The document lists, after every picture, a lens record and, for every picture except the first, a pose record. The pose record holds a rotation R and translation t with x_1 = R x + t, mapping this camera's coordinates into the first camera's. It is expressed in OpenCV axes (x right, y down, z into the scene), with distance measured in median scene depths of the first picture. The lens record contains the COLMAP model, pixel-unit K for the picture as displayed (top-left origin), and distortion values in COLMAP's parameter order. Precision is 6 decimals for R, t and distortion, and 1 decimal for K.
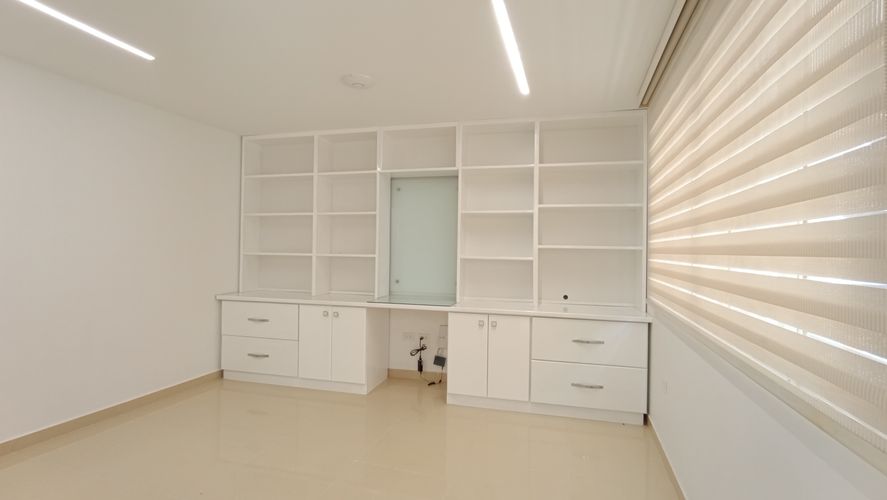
lens RADIAL K [[402.8, 0, 447.7], [0, 402.8, 245.5], [0, 0, 1]] dist [0.001347, 0.000818]
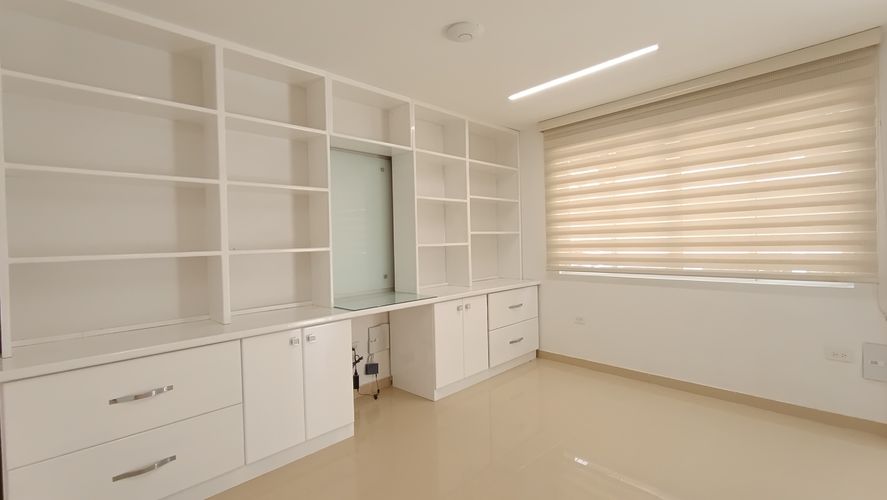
lens RADIAL K [[402.8, 0, 447.7], [0, 402.8, 245.5], [0, 0, 1]] dist [0.001347, 0.000818]
pose [[0.496165, -0.037602, 0.867414, -0.762981], [0.026163, 0.999256, 0.028351, 0.004376], [-0.867834, 0.008627, 0.496779, 0.489176]]
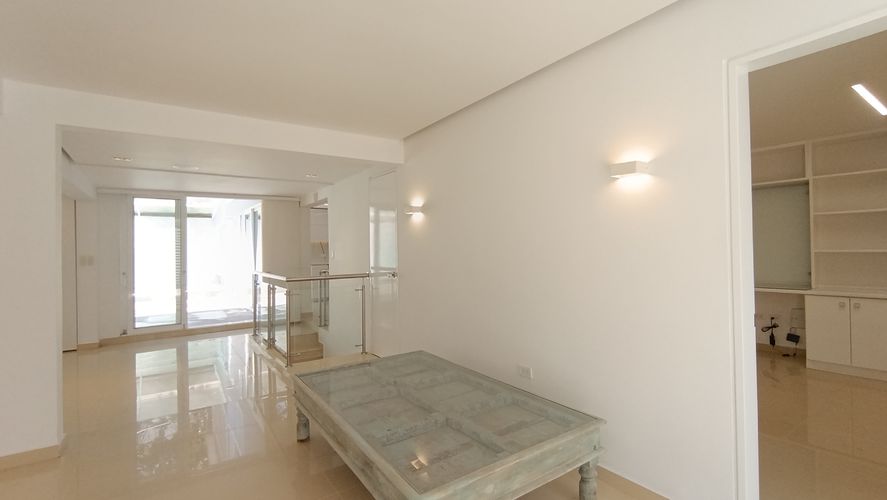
lens RADIAL K [[402.8, 0, 447.7], [0, 402.8, 245.5], [0, 0, 1]] dist [0.001347, 0.000818]
pose [[0.788481, -0.035221, -0.614050, -0.094443], [0.041493, 0.999131, -0.004029, -0.030750], [0.613658, -0.022302, 0.789257, -0.653266]]
